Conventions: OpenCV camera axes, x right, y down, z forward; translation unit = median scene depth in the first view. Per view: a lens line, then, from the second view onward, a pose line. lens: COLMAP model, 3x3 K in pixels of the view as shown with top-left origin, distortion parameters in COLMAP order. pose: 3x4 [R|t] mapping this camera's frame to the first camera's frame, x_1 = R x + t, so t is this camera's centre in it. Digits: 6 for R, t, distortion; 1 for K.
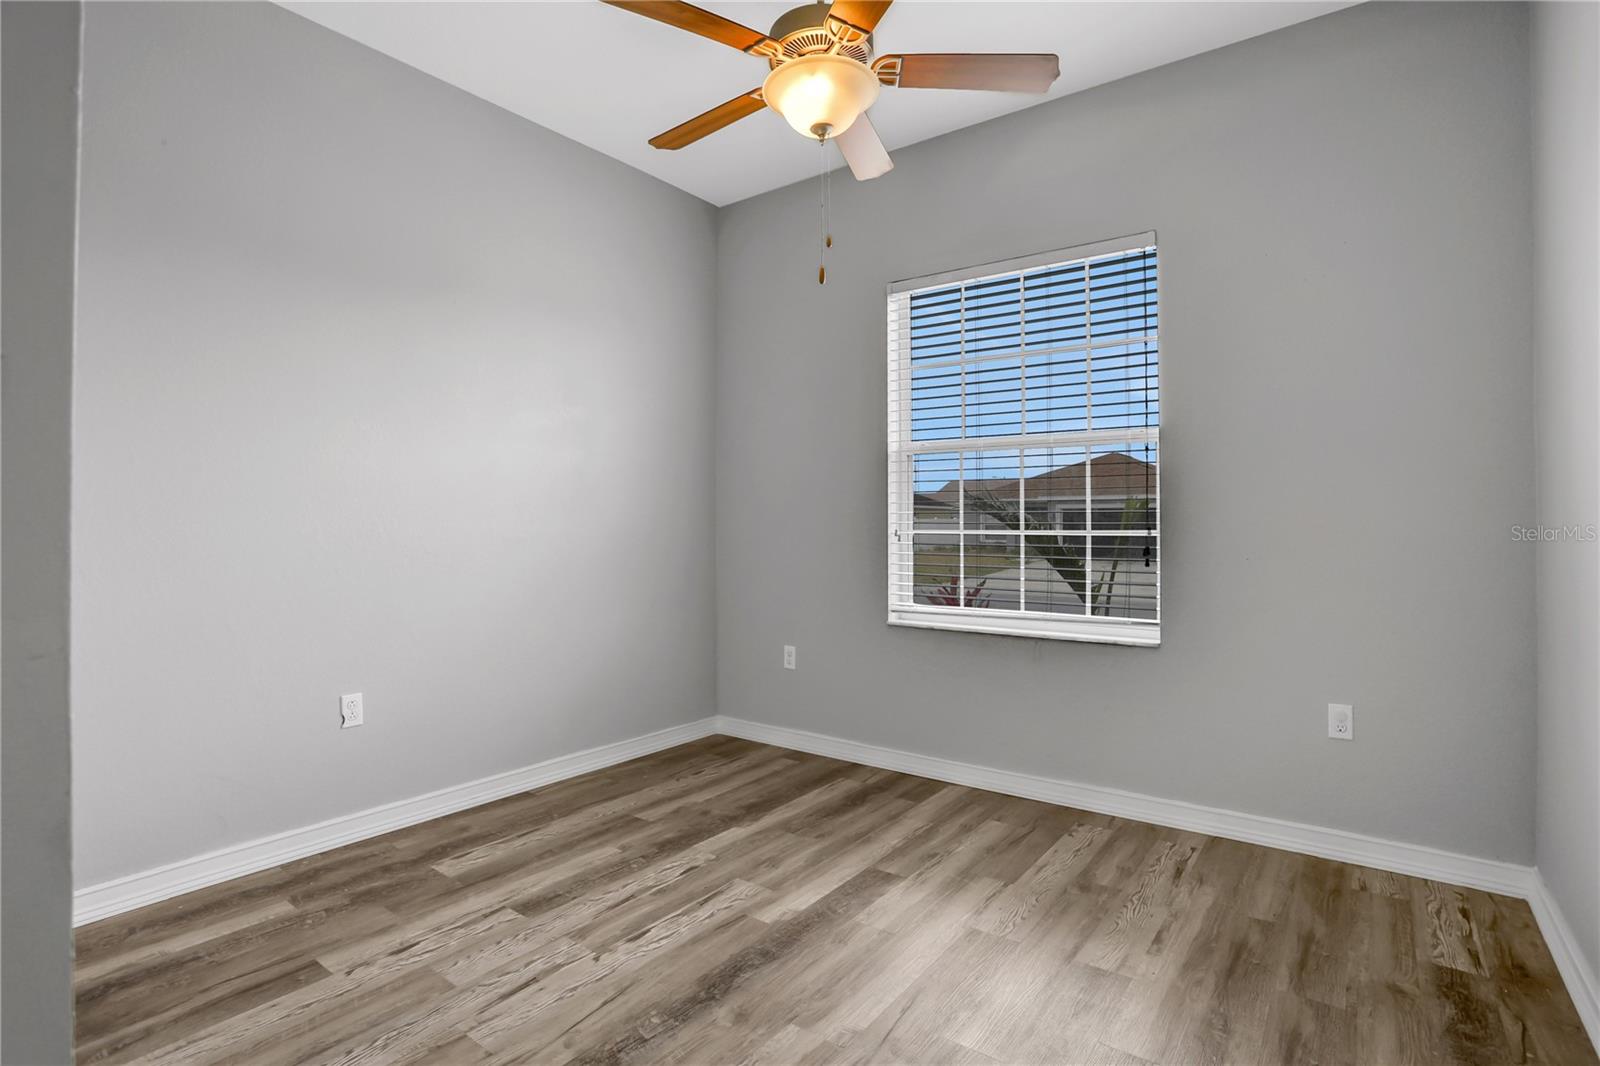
lens RADIAL K [[798.7, 0, 802.2], [0, 798.7, 530.1], [0, 0, 1]] dist [0.004634, 0.003835]
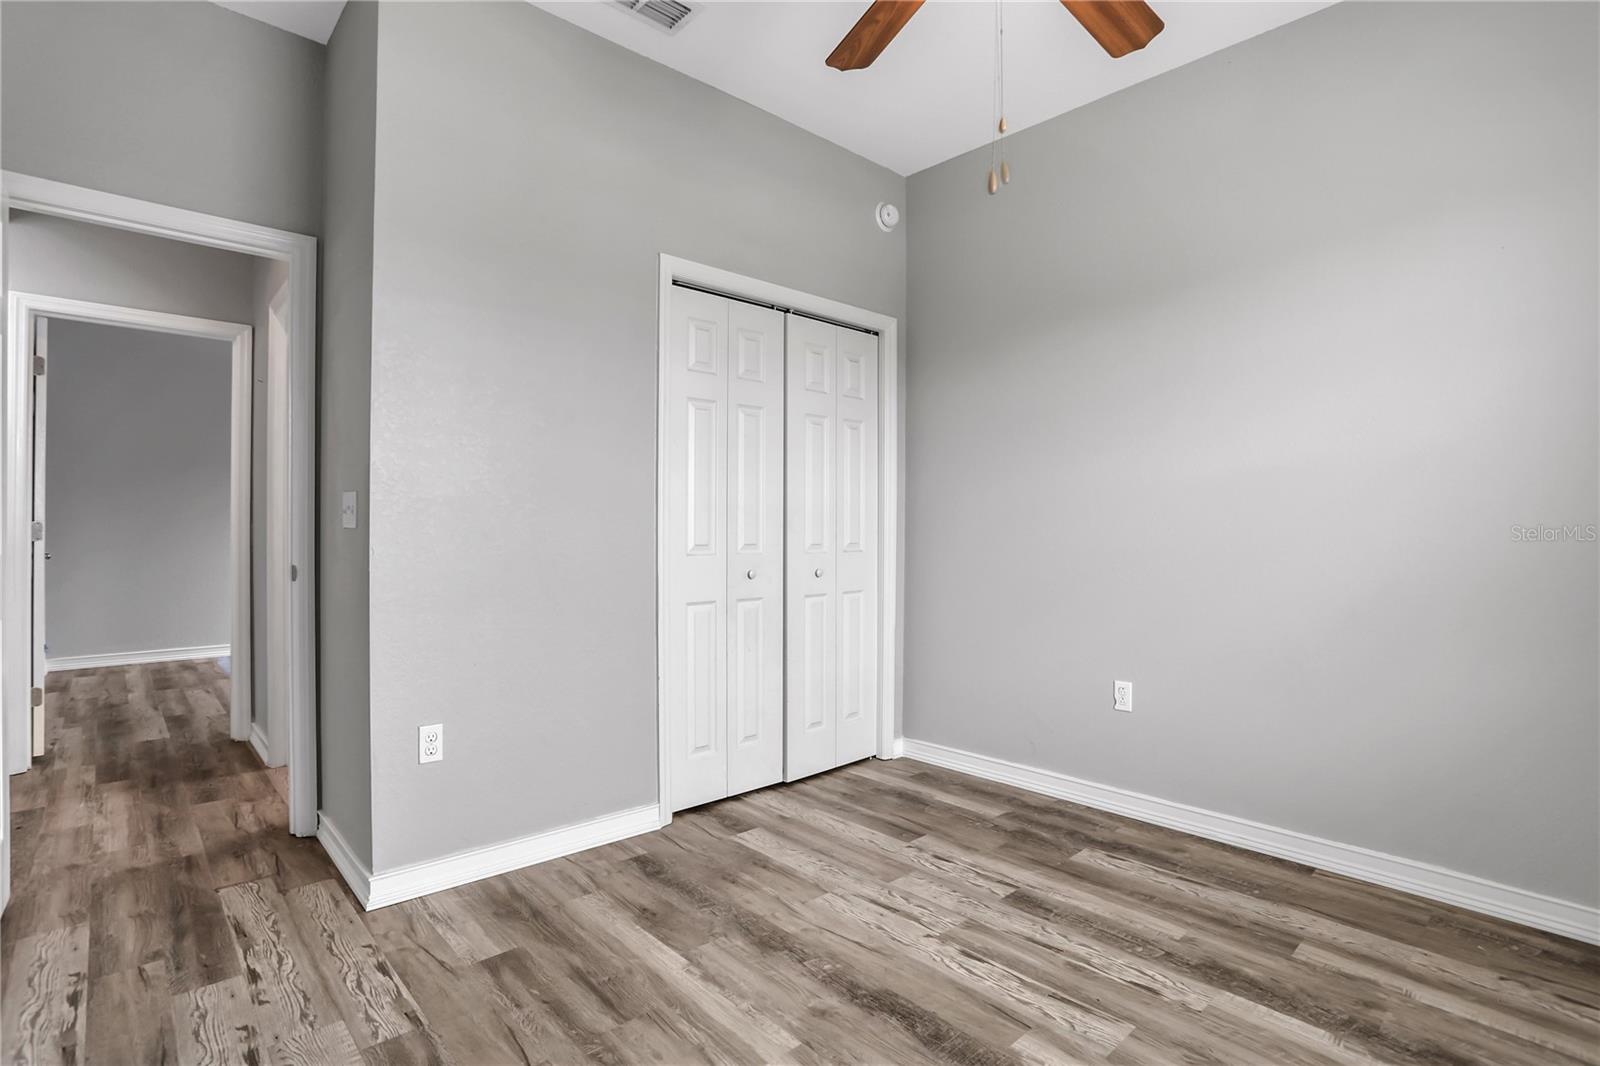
lens RADIAL K [[798.7, 0, 802.0], [0, 798.7, 532.3], [0, 0, 1]] dist [0.004634, 0.003835]
pose [[-0.191777, -0.004111, -0.981430, 0.682515], [0.001673, 0.999988, -0.004516, 0.002139], [0.981437, -0.002508, -0.191768, 0.862589]]
